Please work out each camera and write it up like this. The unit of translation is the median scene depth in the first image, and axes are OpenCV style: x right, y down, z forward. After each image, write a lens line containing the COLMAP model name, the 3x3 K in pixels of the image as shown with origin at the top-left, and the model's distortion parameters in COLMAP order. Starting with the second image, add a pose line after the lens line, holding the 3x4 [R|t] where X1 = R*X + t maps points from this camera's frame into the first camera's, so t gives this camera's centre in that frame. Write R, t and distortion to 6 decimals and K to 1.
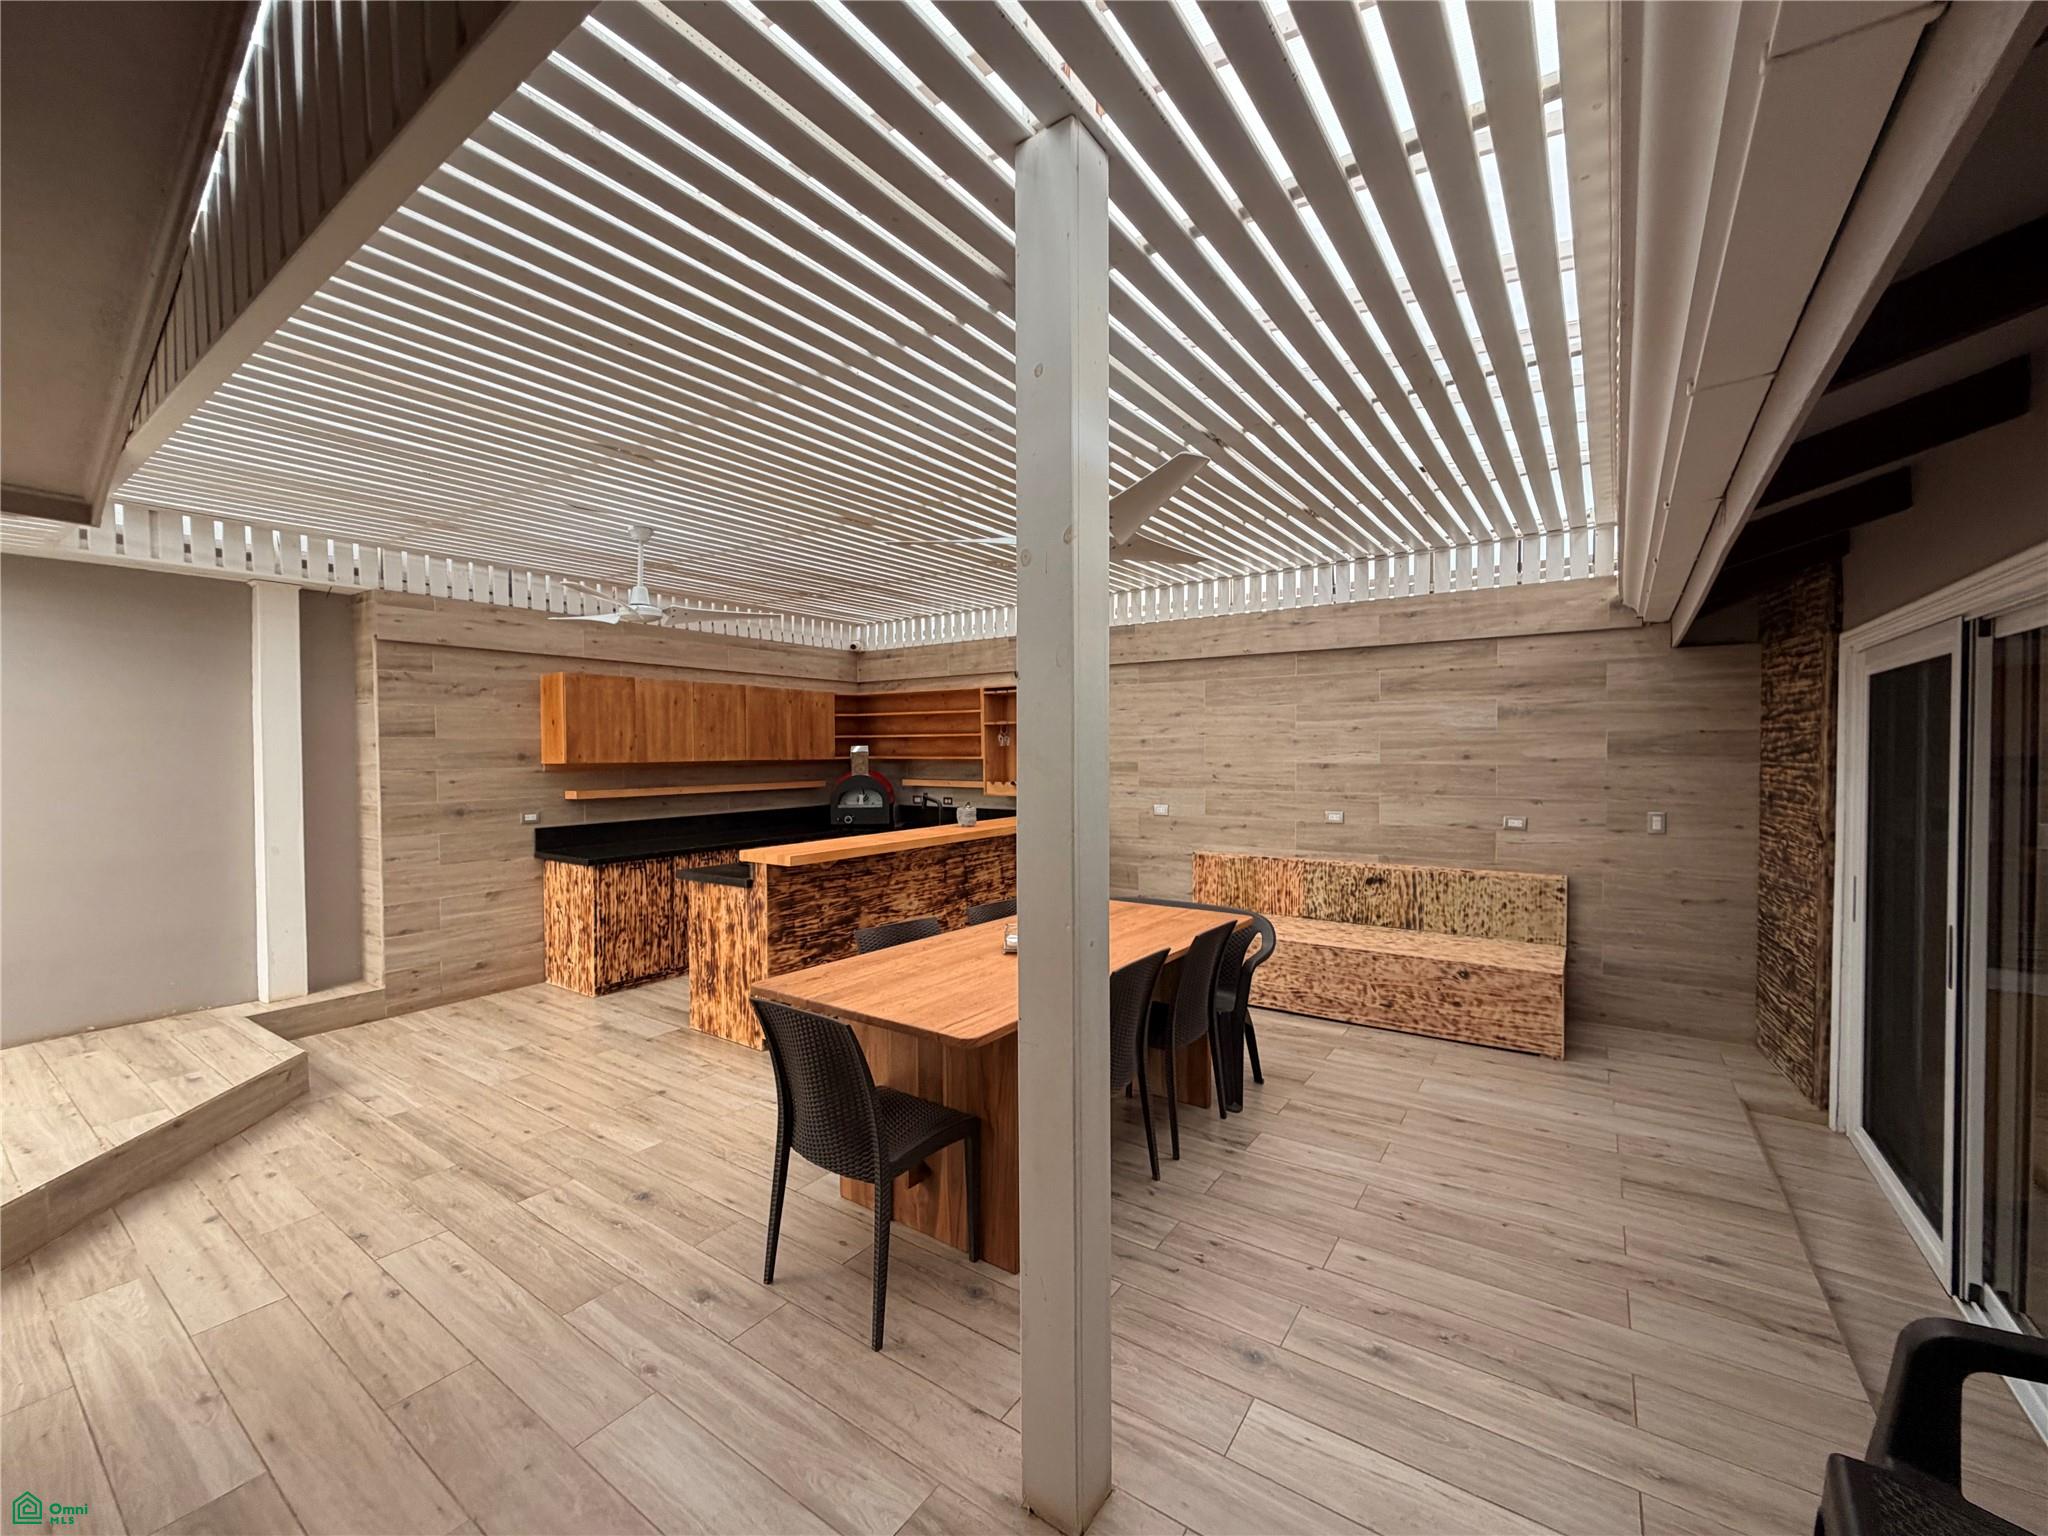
lens RADIAL K [[814.3, 0, 1028.9], [0, 814.3, 767.6], [0, 0, 1]] dist [-0.000537, 0.000310]
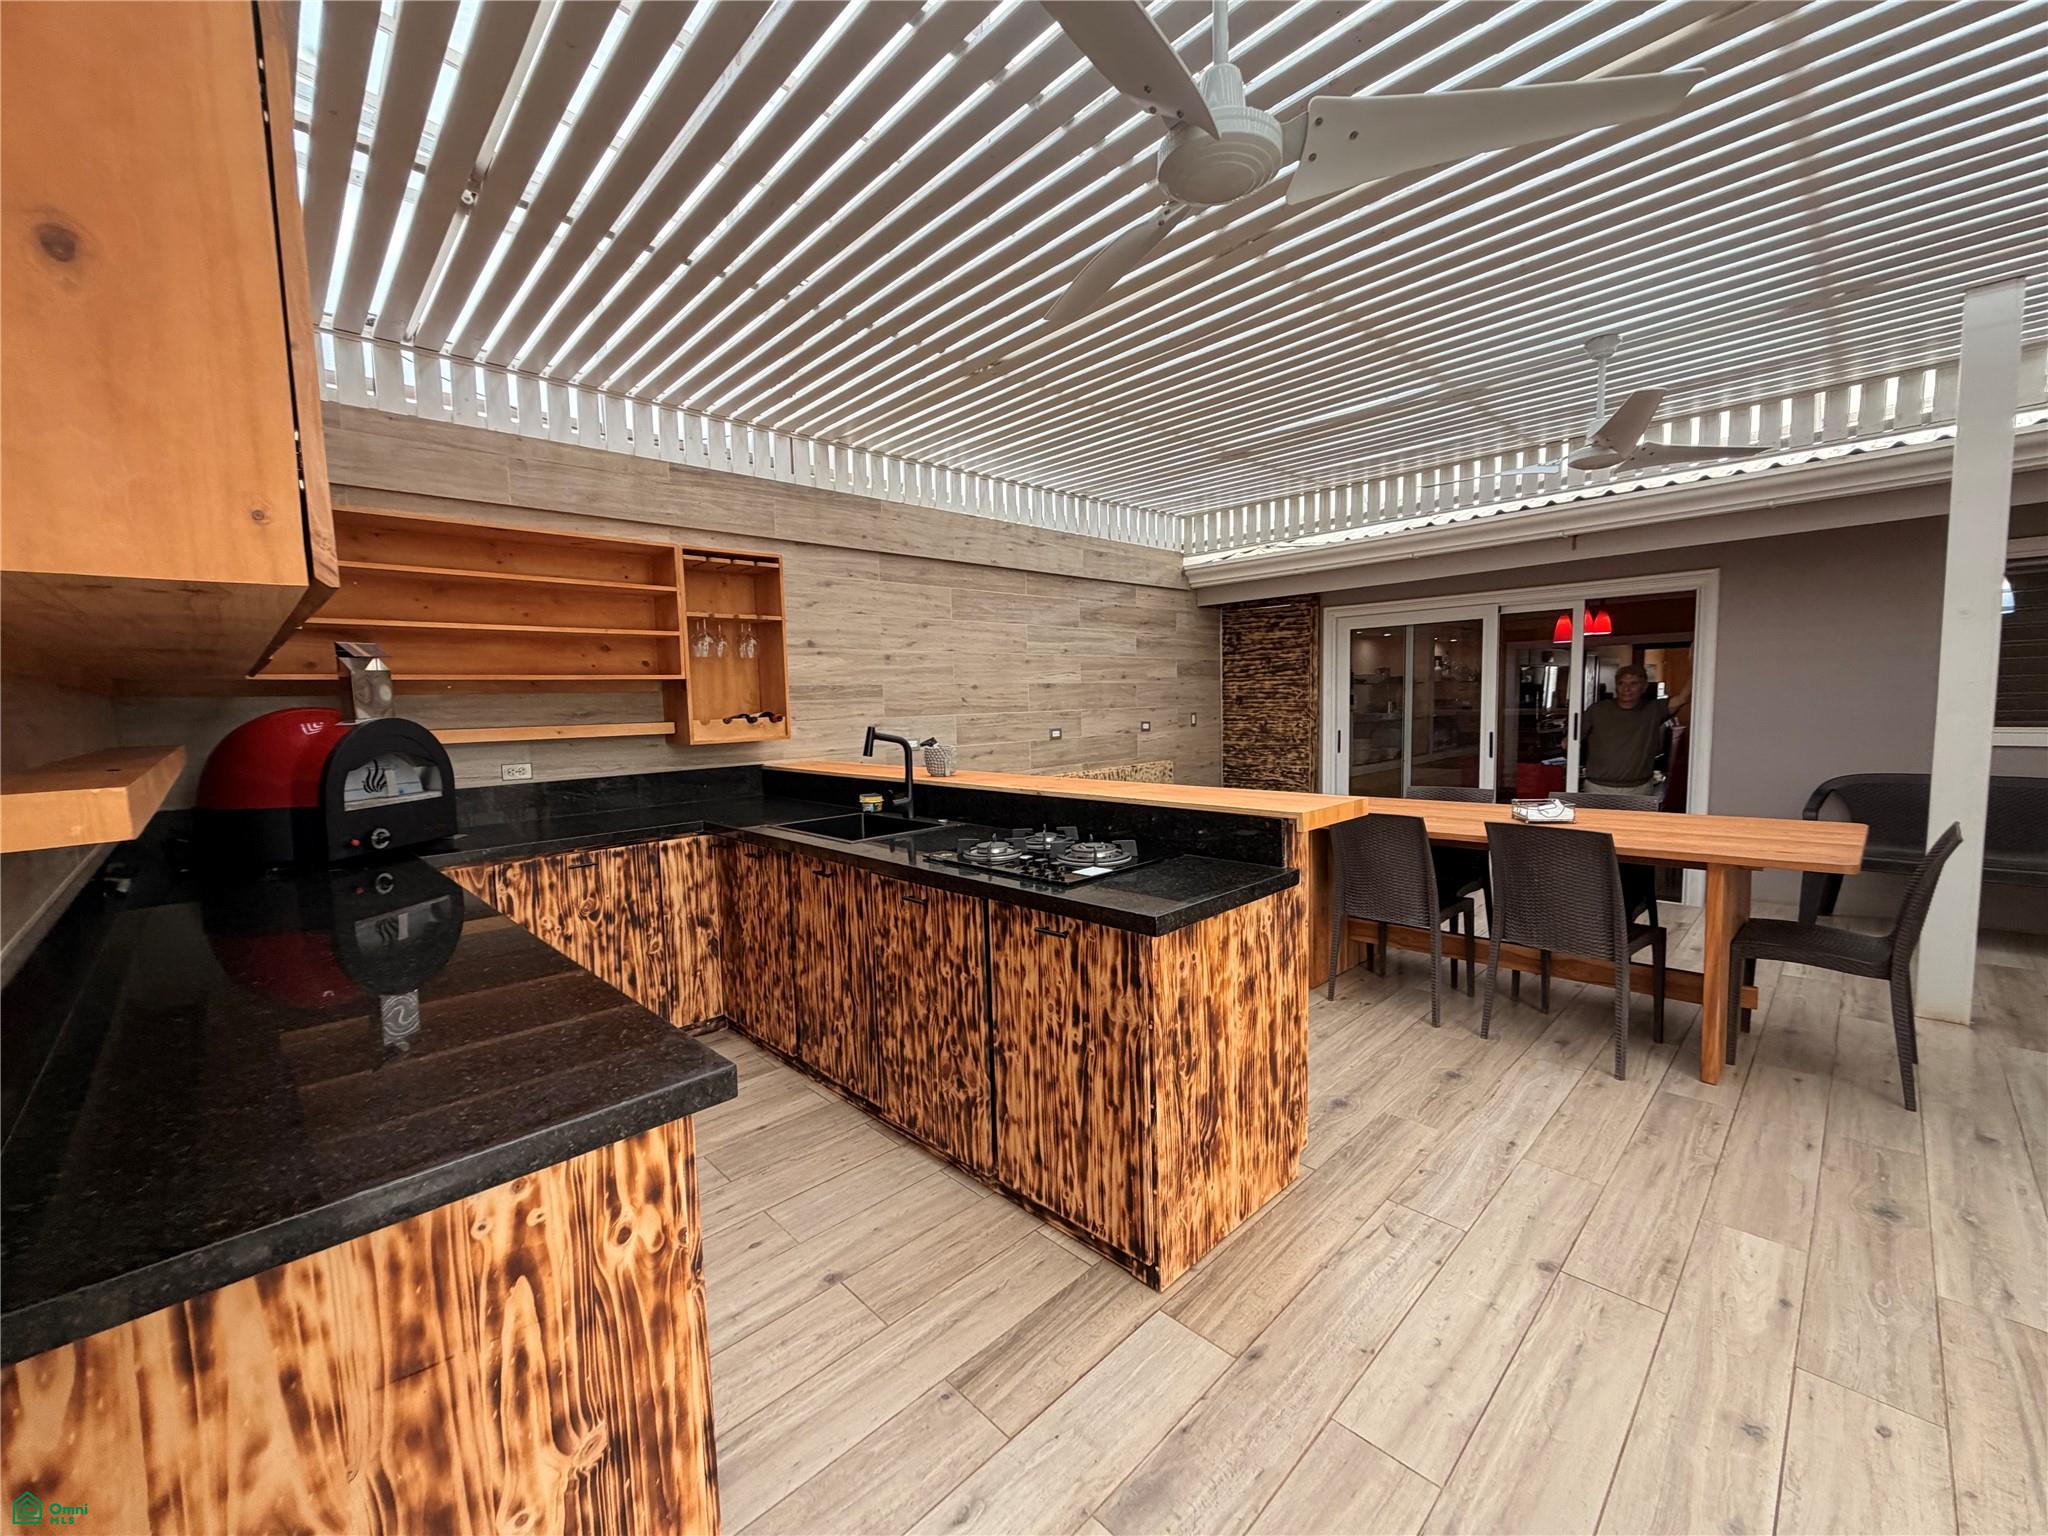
lens RADIAL K [[814.3, 0, 1016.4], [0, 814.3, 767.6], [0, 0, 1]] dist [-0.000537, 0.000310]
pose [[0.210101, -0.083539, 0.974104, -0.741494], [0.047375, 0.996042, 0.075202, 0.024248], [-0.976531, 0.030348, 0.213227, 0.901709]]
